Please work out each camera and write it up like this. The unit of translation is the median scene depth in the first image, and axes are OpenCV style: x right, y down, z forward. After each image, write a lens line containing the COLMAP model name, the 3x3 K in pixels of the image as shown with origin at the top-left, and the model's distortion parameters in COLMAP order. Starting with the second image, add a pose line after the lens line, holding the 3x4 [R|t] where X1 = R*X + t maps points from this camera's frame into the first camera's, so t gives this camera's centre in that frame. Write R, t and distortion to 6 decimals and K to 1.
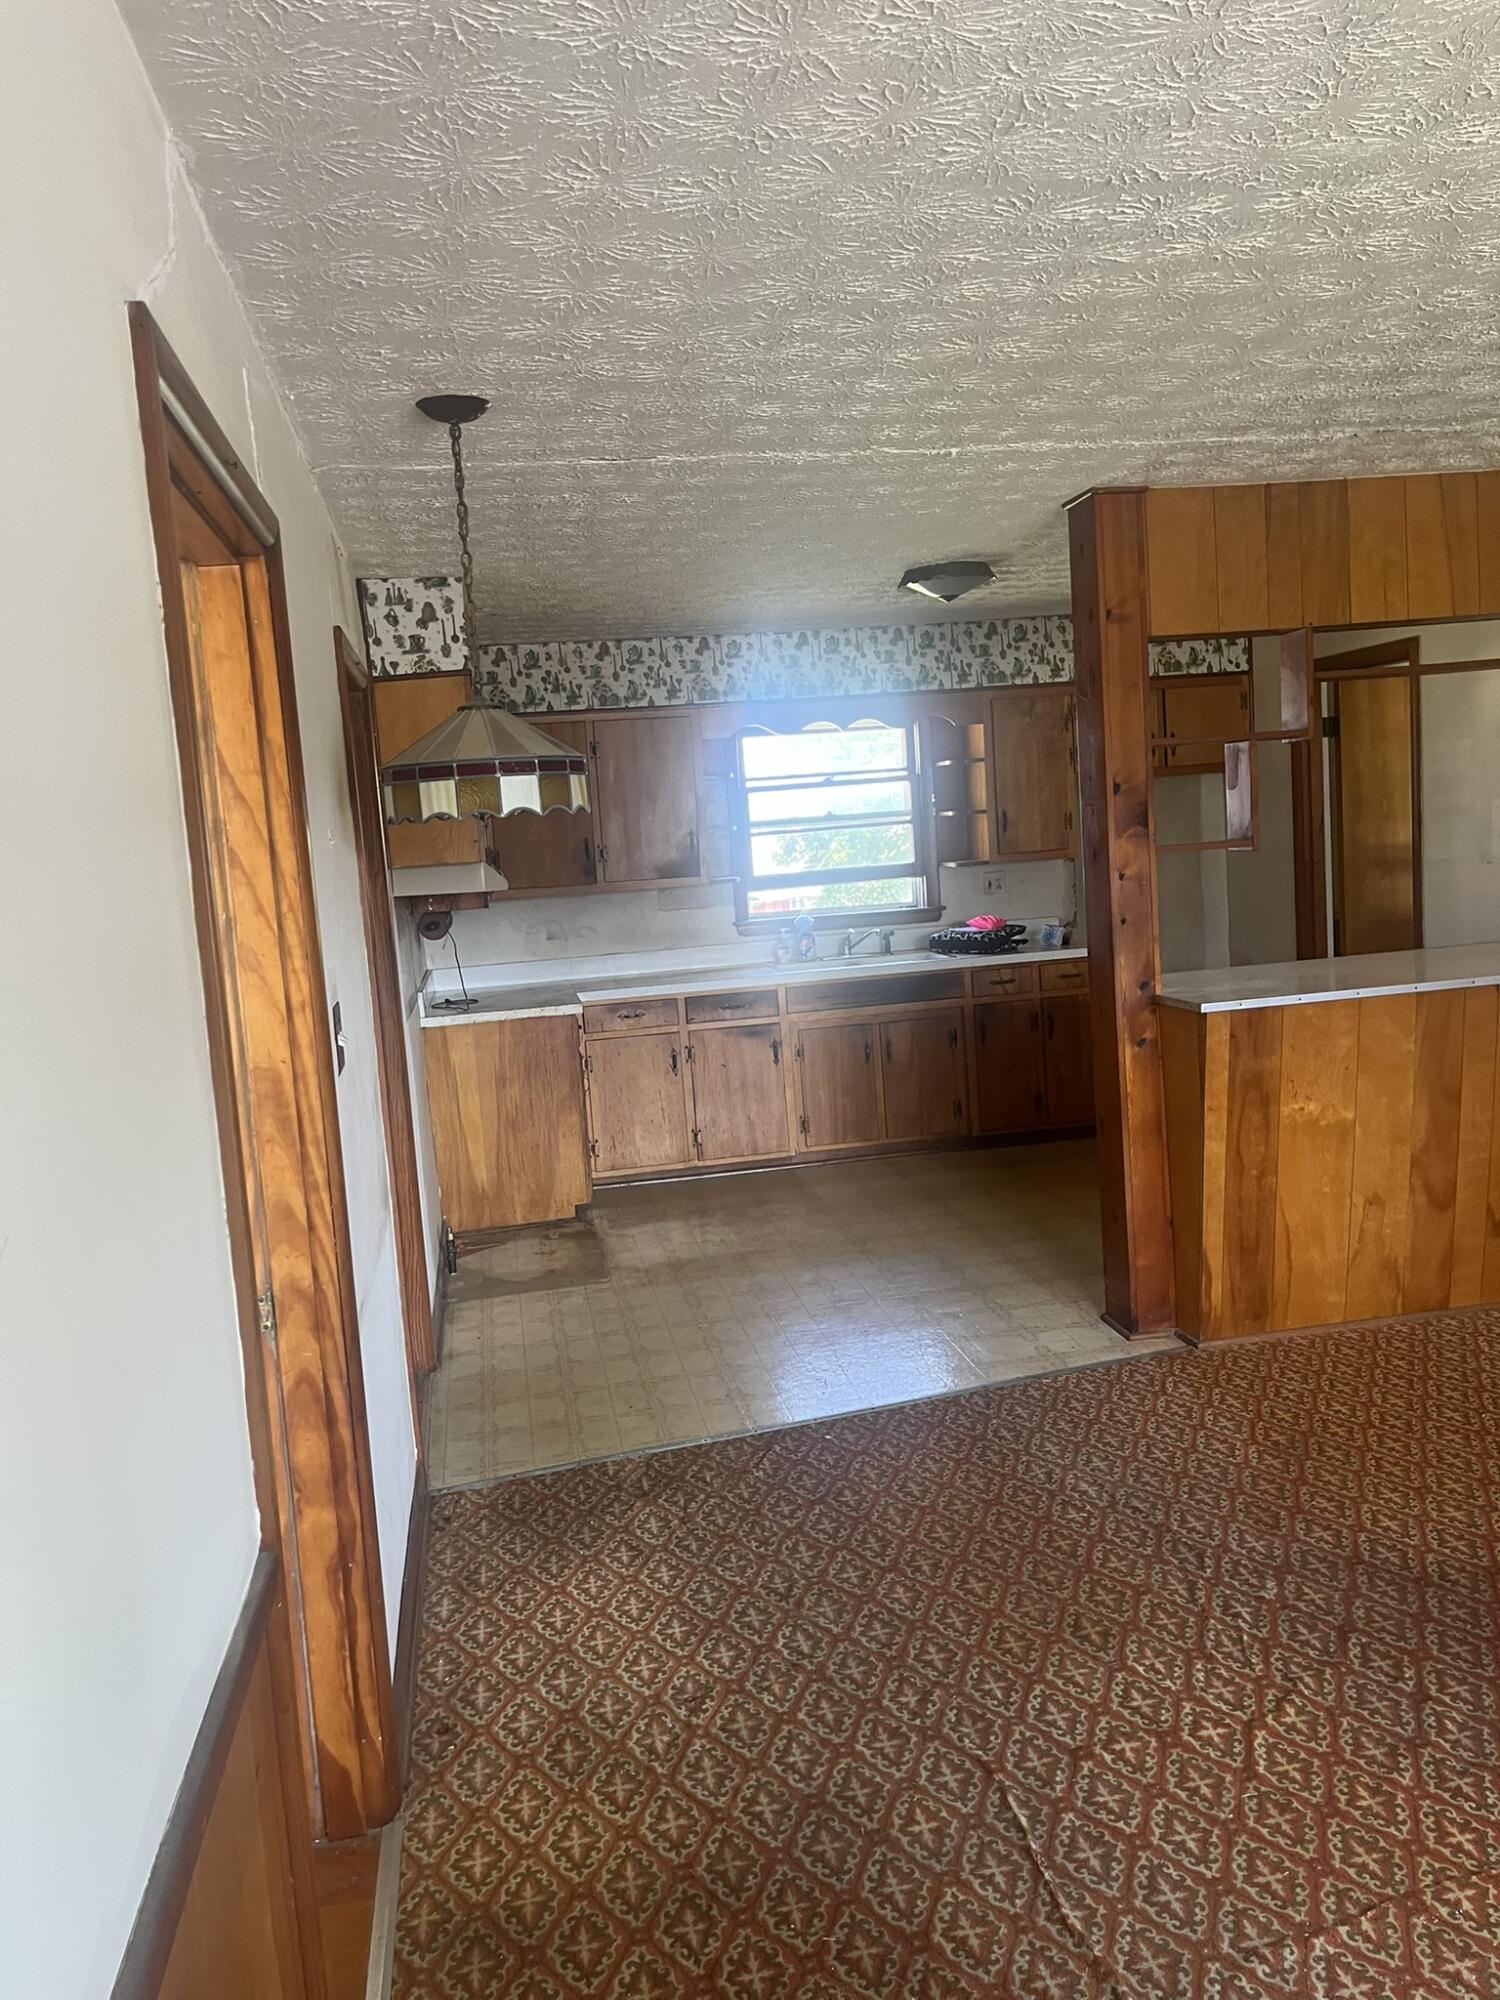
lens RADIAL K [[1466.2, 0, 750.0], [0, 1466.2, 1000.0], [0, 0, 1]] dist [0.051765, -0.083554]
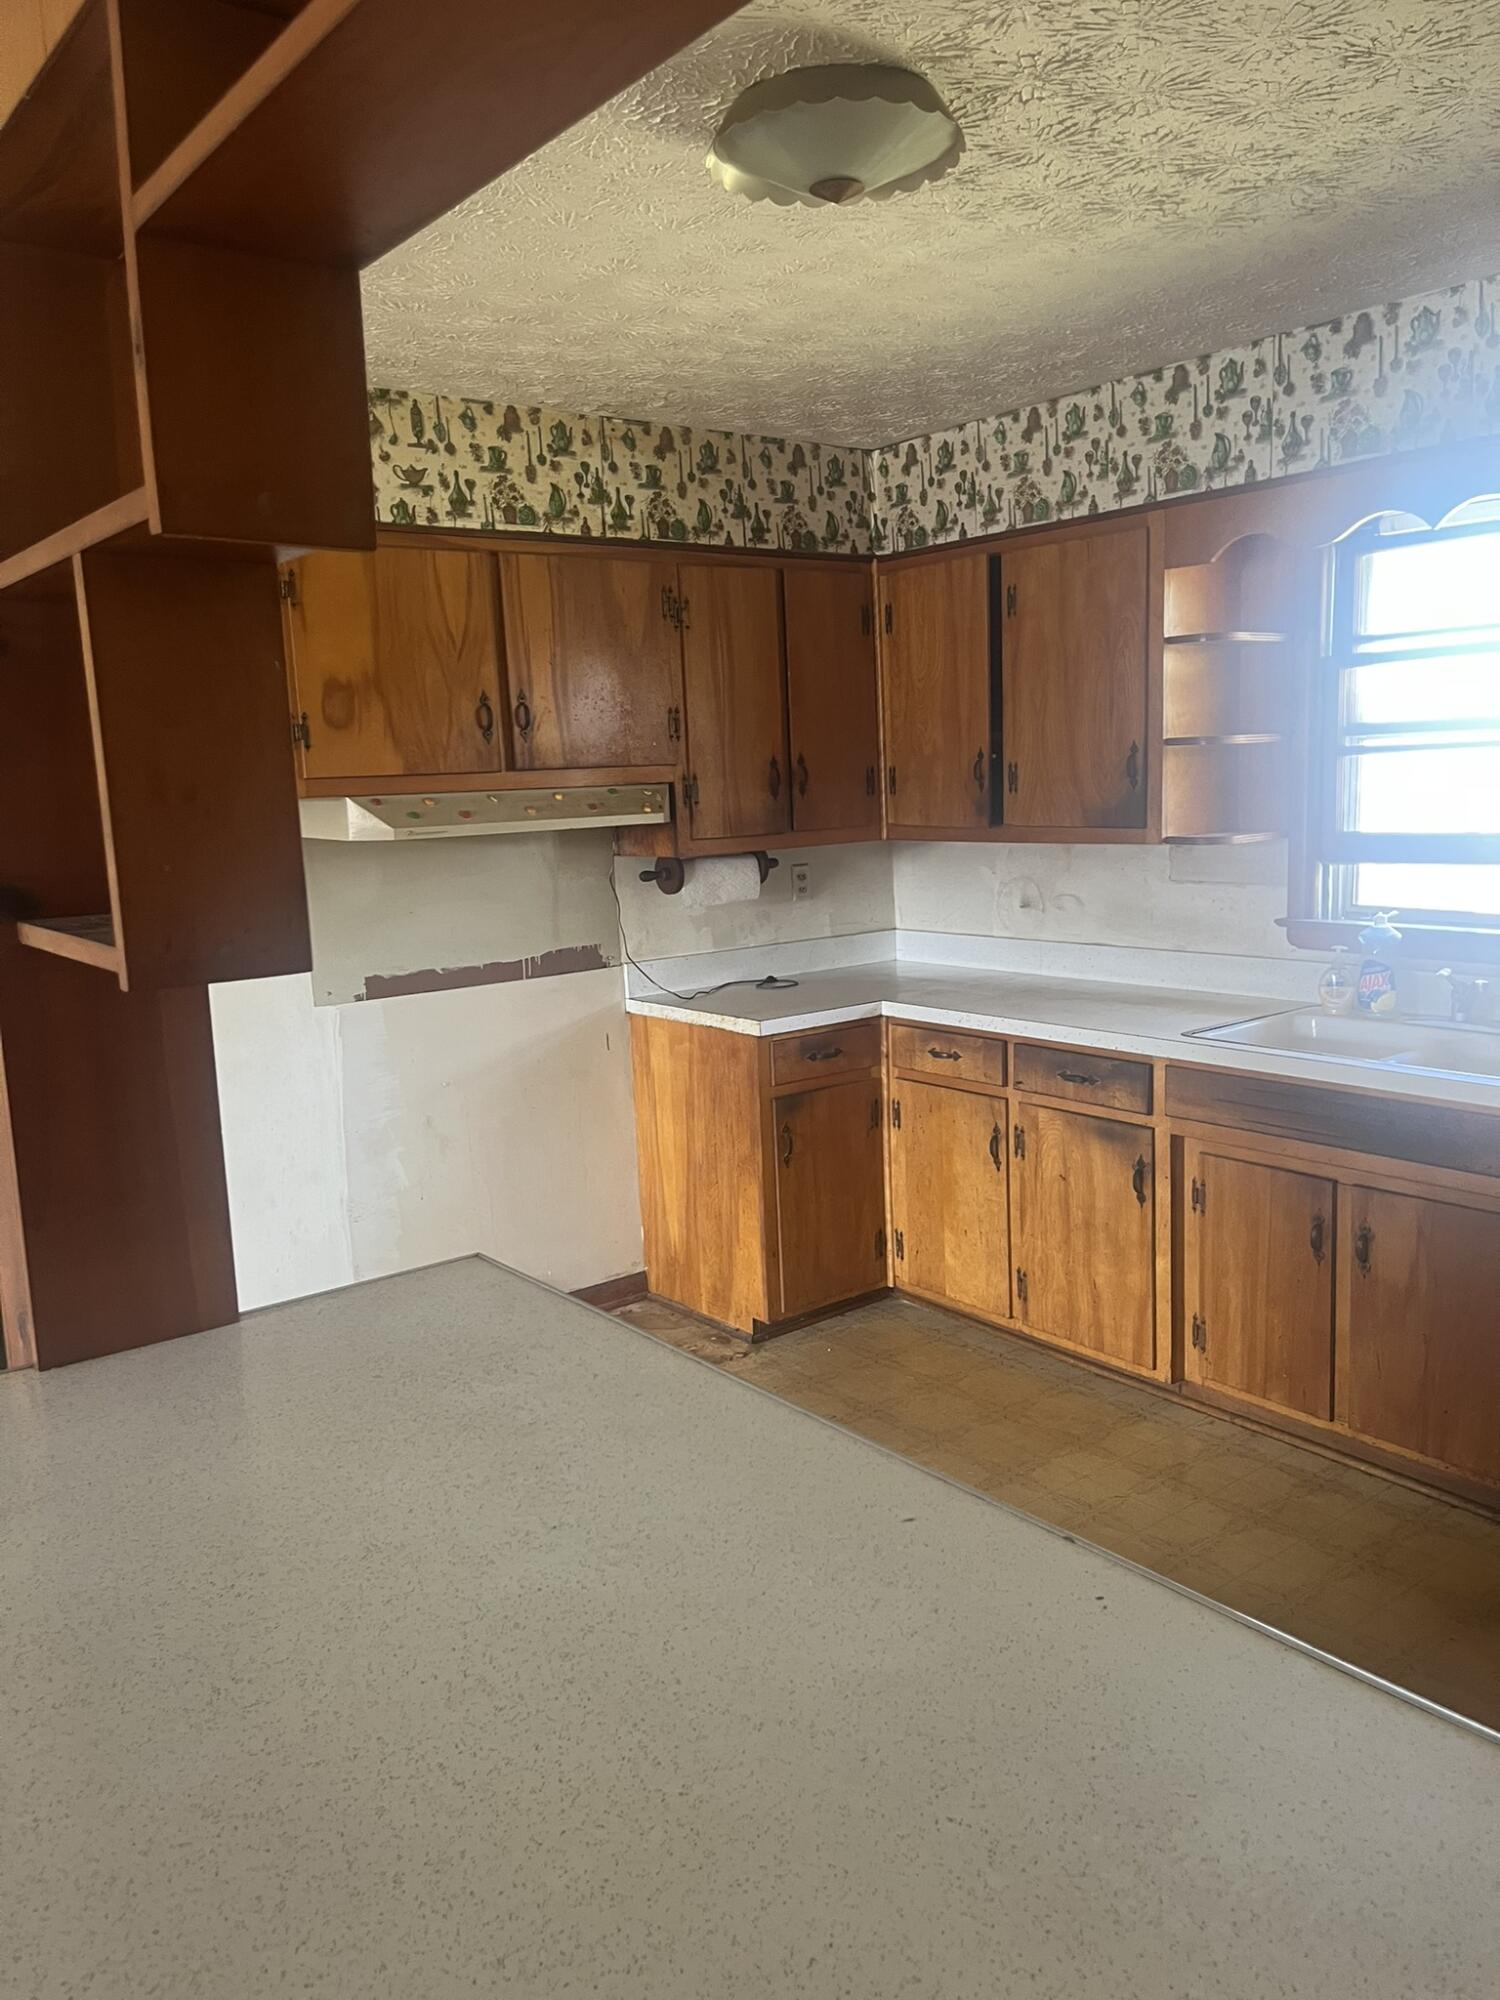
lens RADIAL K [[1495.3, 0, 796.6], [0, 1495.3, 1001.4], [0, 0, 1]] dist [0.059804, -0.087700]
pose [[0.484563, 0.184097, -0.855165, 0.709781], [-0.096917, 0.982884, 0.156675, -0.173697], [0.869371, 0.006961, 0.494111, 1.111500]]
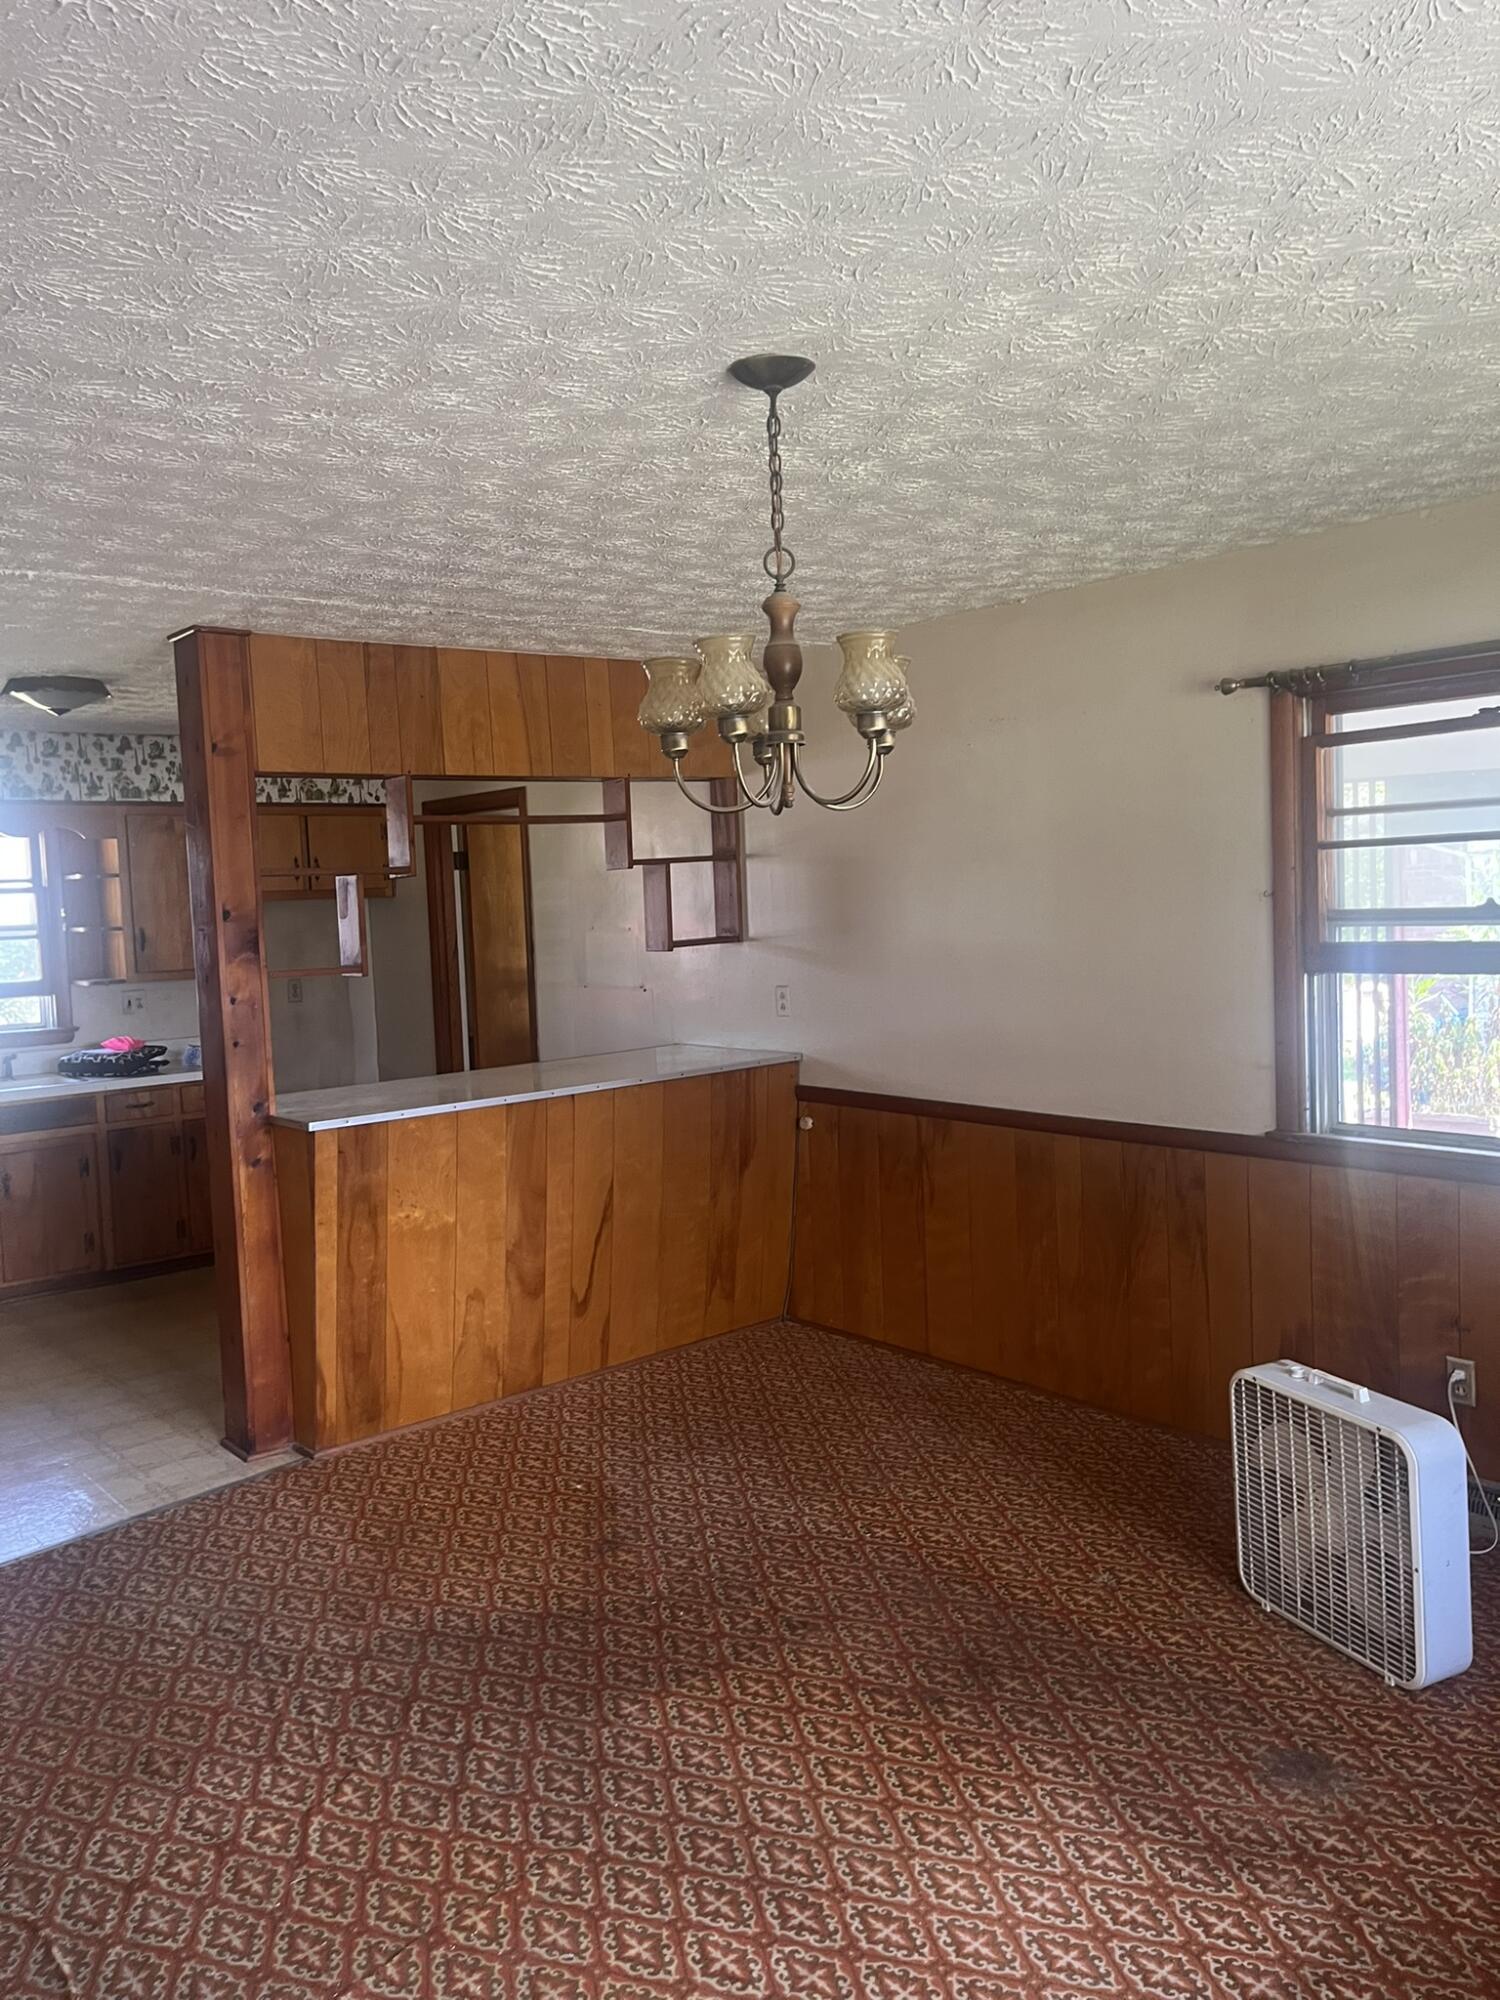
lens RADIAL K [[1466.2, 0, 750.0], [0, 1466.2, 1000.0], [0, 0, 1]] dist [0.051765, -0.083554]
pose [[0.862696, -0.000435, 0.505722, 0.045621], [0.039136, 0.997058, -0.065904, -0.003099], [-0.504206, 0.076647, 0.860175, -0.062532]]
